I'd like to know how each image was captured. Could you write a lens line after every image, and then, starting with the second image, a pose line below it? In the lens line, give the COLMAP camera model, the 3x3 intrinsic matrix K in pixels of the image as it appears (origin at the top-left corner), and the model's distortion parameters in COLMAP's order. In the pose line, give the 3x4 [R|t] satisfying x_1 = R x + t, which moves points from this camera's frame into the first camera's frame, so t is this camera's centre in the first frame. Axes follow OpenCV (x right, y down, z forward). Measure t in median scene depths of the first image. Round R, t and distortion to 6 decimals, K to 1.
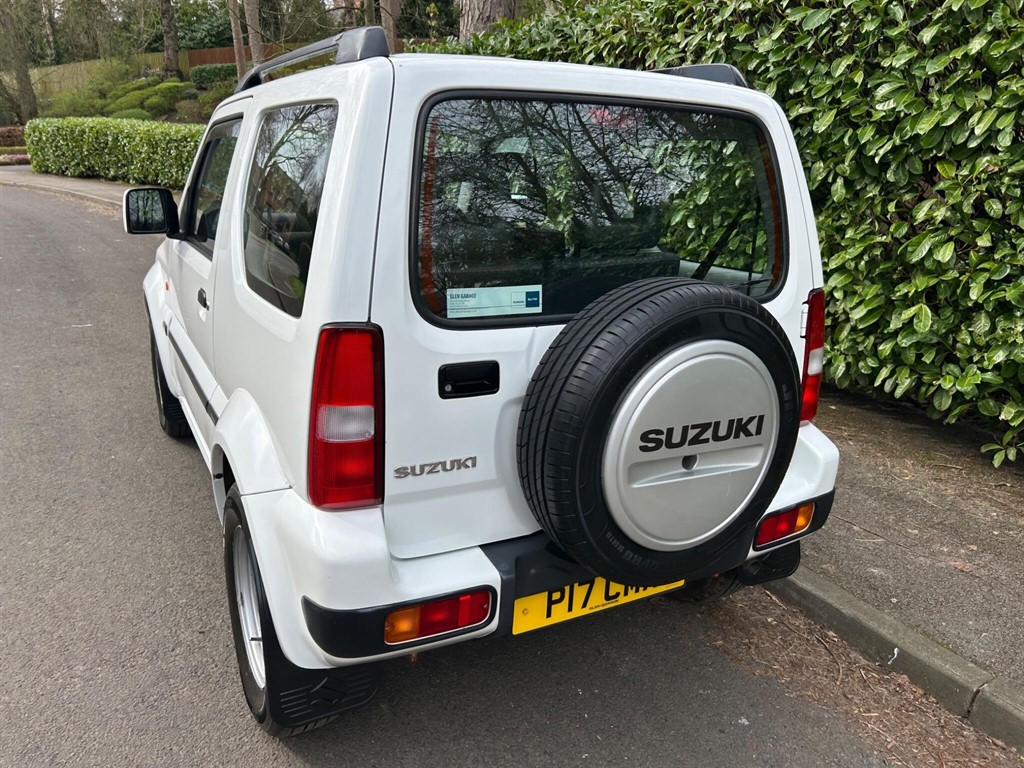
lens RADIAL K [[763.1, 0, 488.8], [0, 763.1, 384.8], [0, 0, 1]] dist [0.057074, -0.050565]
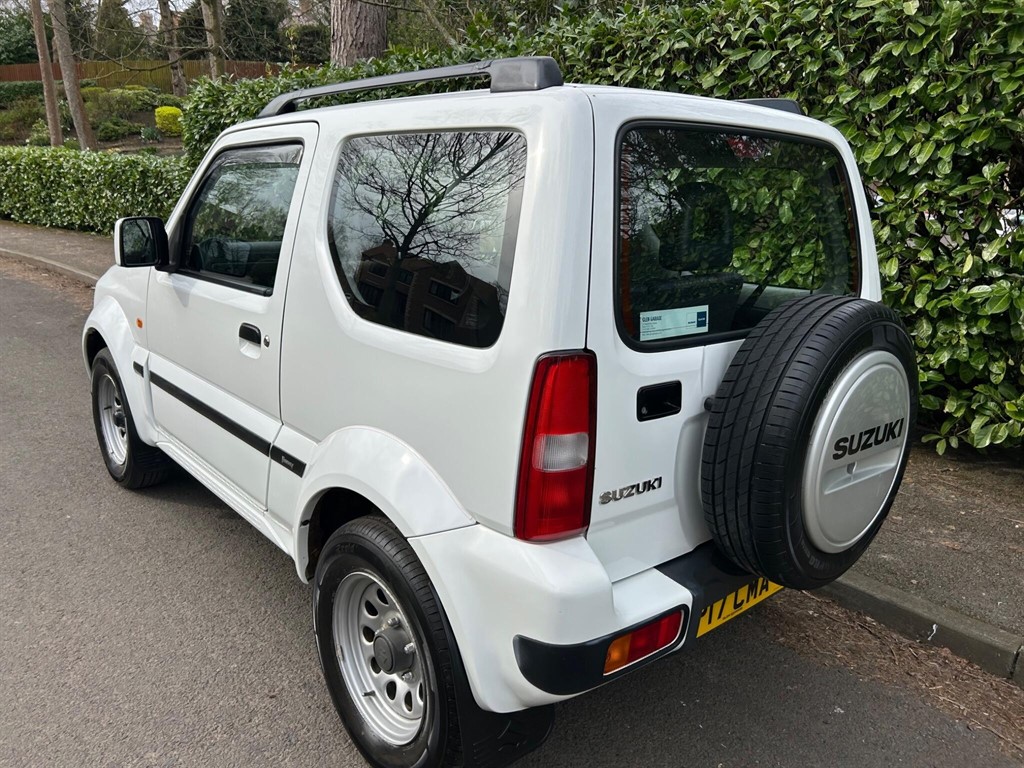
lens RADIAL K [[766.7, 0, 494.3], [0, 766.7, 377.7], [0, 0, 1]] dist [0.049654, -0.045589]
pose [[0.977327, -0.052529, 0.205114, -0.243281], [0.060559, 0.997617, -0.033068, -0.009152], [-0.202888, 0.044739, 0.978179, 0.025975]]
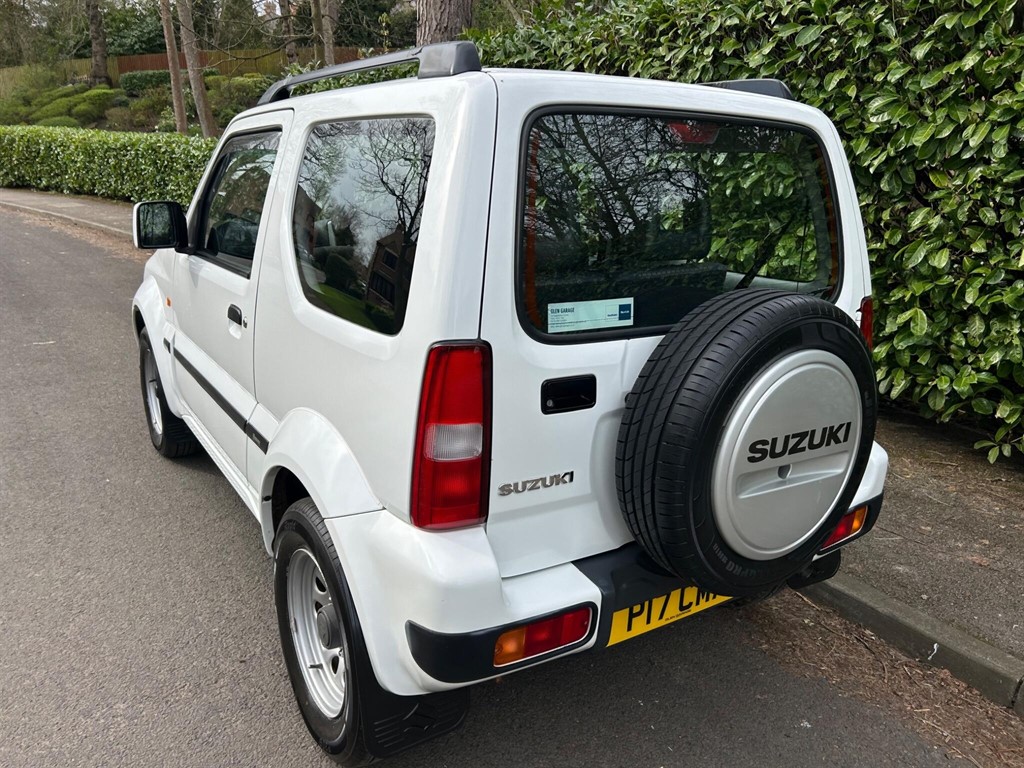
lens RADIAL K [[763.5, 0, 491.3], [0, 763.5, 379.5], [0, 0, 1]] dist [0.061057, -0.058310]
pose [[0.996910, -0.022463, 0.075270, -0.109494], [0.023717, 0.999594, -0.015803, -0.006824], [-0.074884, 0.017539, 0.997038, 0.009248]]
